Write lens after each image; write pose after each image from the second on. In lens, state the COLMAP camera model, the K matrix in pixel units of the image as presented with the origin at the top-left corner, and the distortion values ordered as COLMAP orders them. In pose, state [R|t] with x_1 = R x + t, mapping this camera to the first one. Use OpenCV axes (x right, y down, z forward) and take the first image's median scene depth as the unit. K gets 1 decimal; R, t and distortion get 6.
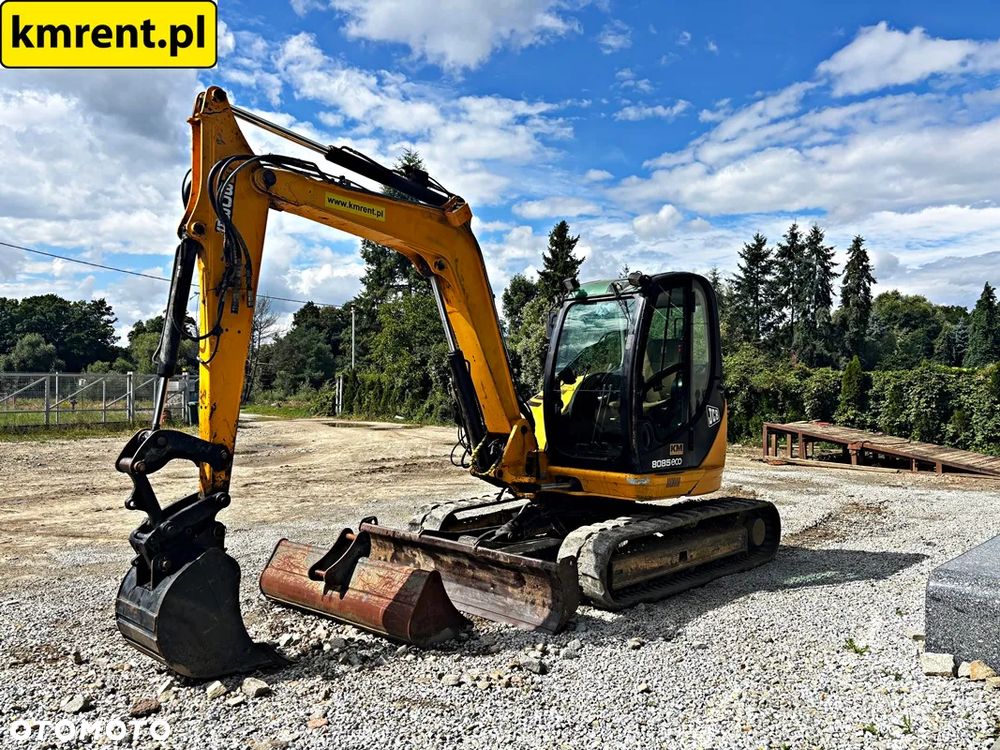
lens RADIAL K [[751.5, 0, 496.3], [0, 751.5, 385.7], [0, 0, 1]] dist [0.024323, -0.004272]
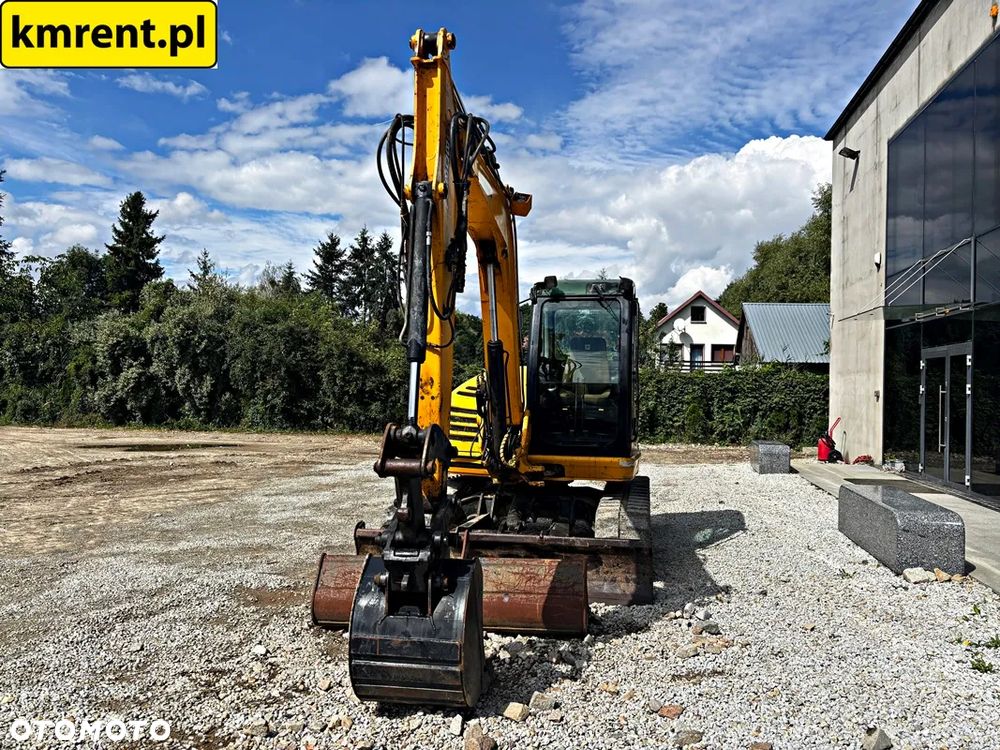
lens RADIAL K [[751.1, 0, 506.6], [0, 751.1, 377.3], [0, 0, 1]] dist [0.037346, -0.038661]
pose [[0.819781, 0.012359, 0.572543, -0.587262], [-0.010351, 0.999924, -0.006764, 0.007167], [-0.572583, -0.000382, 0.819847, 0.178209]]
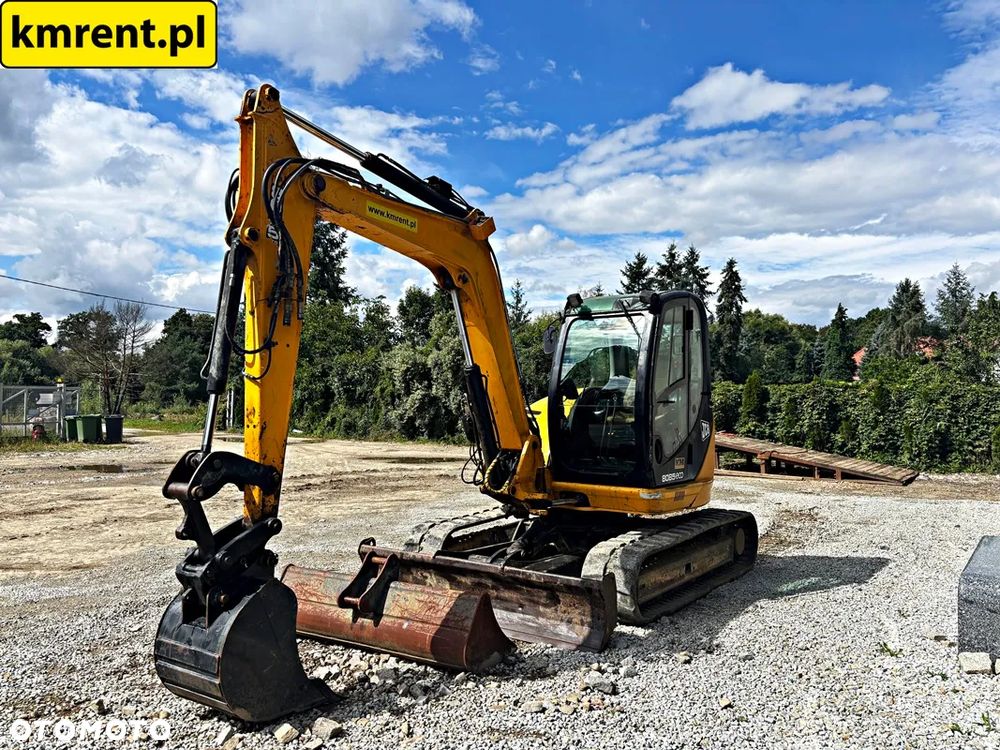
lens RADIAL K [[752.7, 0, 496.5], [0, 752.7, 381.6], [0, 0, 1]] dist [0.019489, -0.002282]
pose [[0.987398, 0.003627, 0.158215, -0.173172], [-0.000294, 0.999778, -0.021086, -0.005112], [-0.158257, 0.020774, 0.987179, 0.025744]]
